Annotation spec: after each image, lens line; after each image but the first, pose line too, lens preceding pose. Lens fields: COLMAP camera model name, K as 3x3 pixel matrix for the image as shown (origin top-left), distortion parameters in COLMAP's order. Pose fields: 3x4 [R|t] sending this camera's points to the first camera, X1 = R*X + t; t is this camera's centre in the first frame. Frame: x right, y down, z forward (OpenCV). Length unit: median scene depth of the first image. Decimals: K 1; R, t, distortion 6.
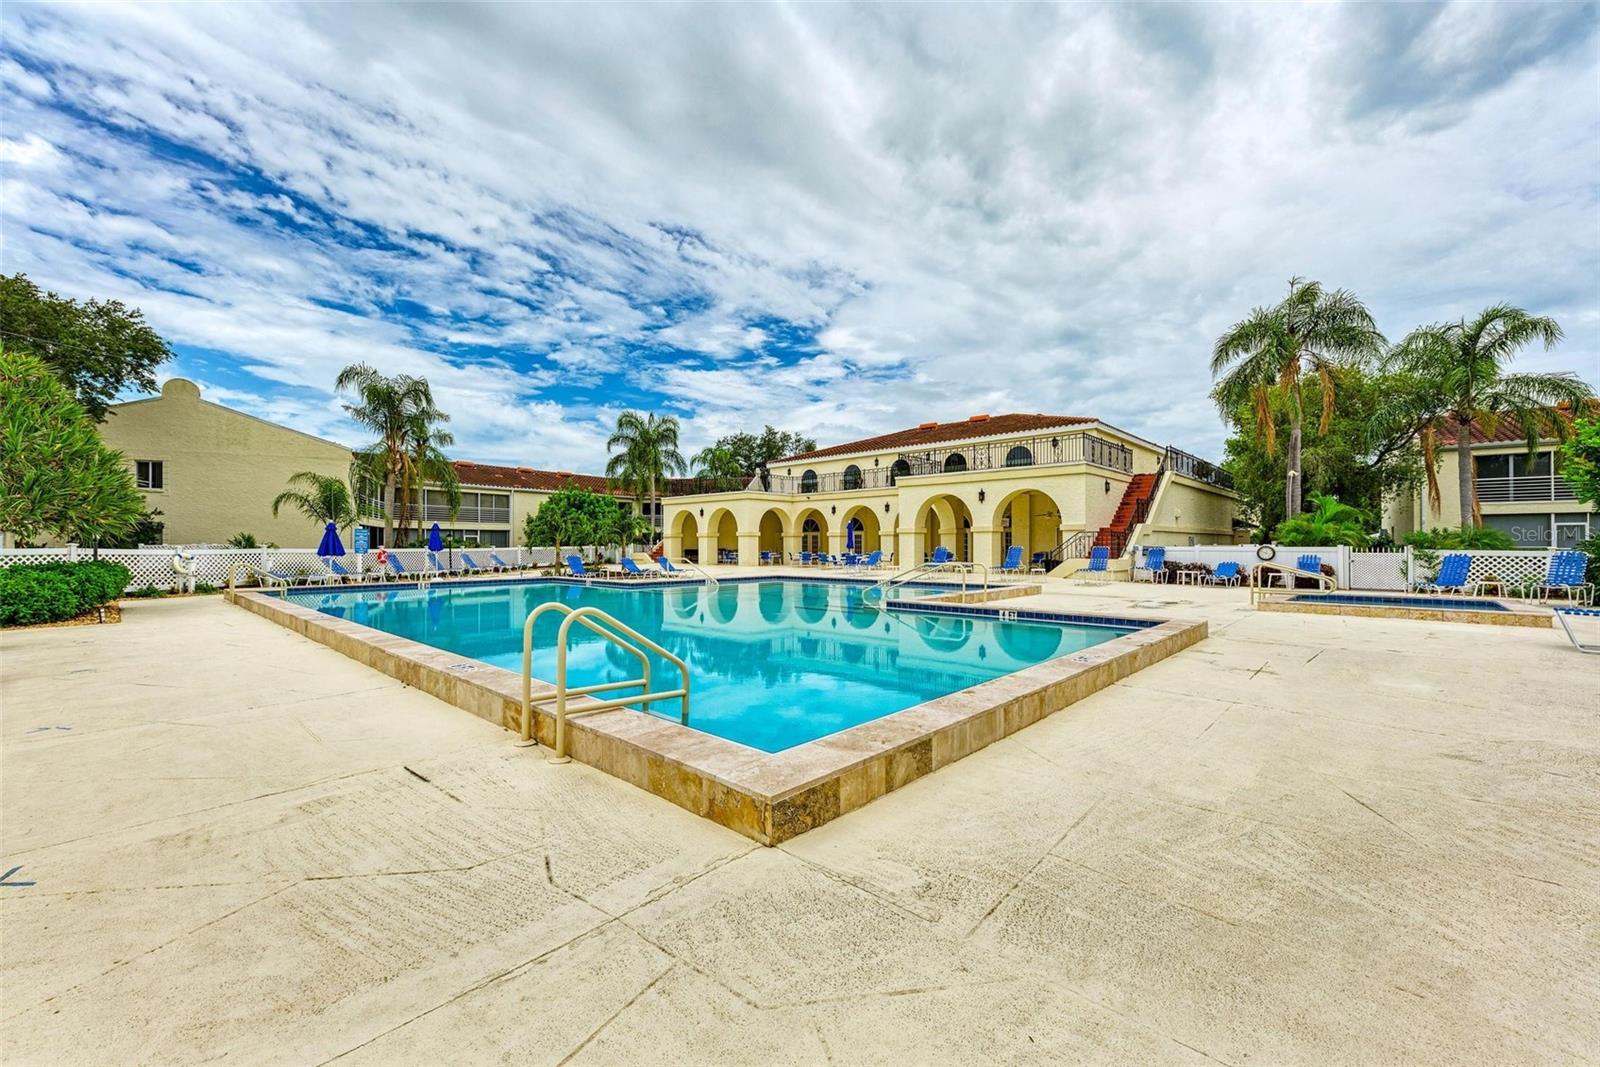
lens RADIAL K [[648.0, 0, 798.7], [0, 648.0, 551.5], [0, 0, 1]] dist [0.084166, -0.000013]
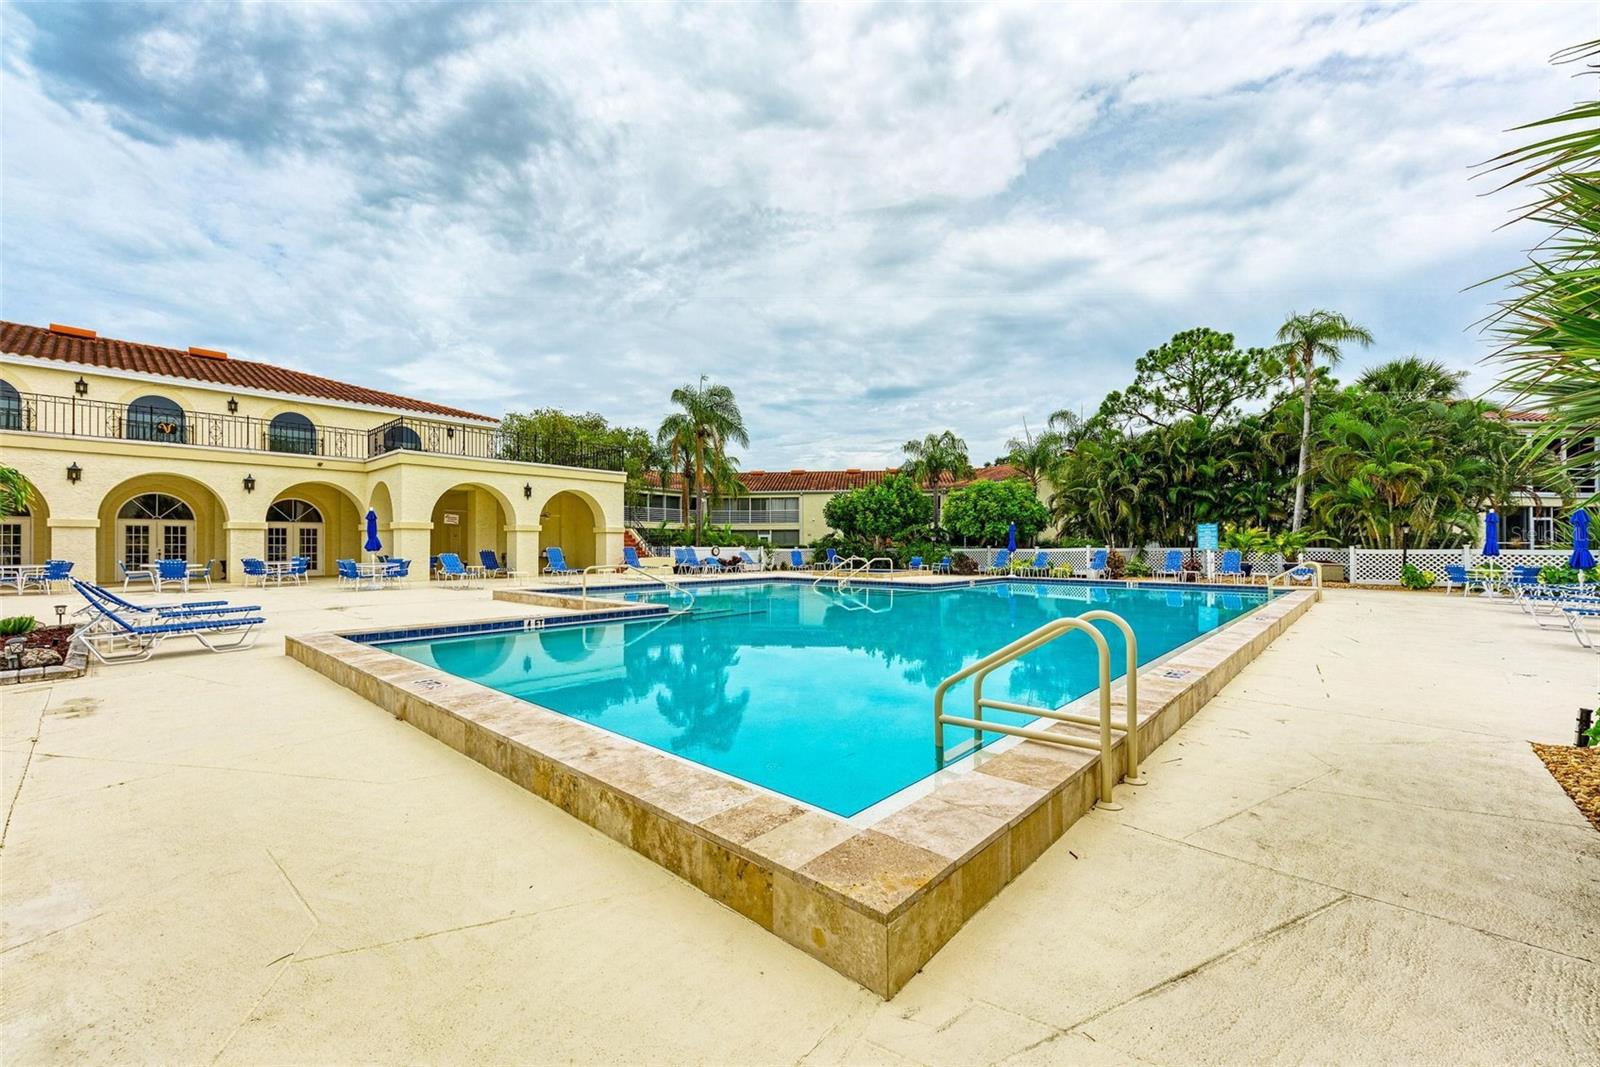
lens RADIAL K [[653.1, 0, 800.0], [0, 653.1, 533.5], [0, 0, 1]] dist [-0.000328, -0.000058]
pose [[-0.017157, 0.014487, 0.999748, -0.524614], [0.003854, 0.999889, -0.014423, -0.010076], [-0.999845, 0.003606, -0.017211, 0.530455]]
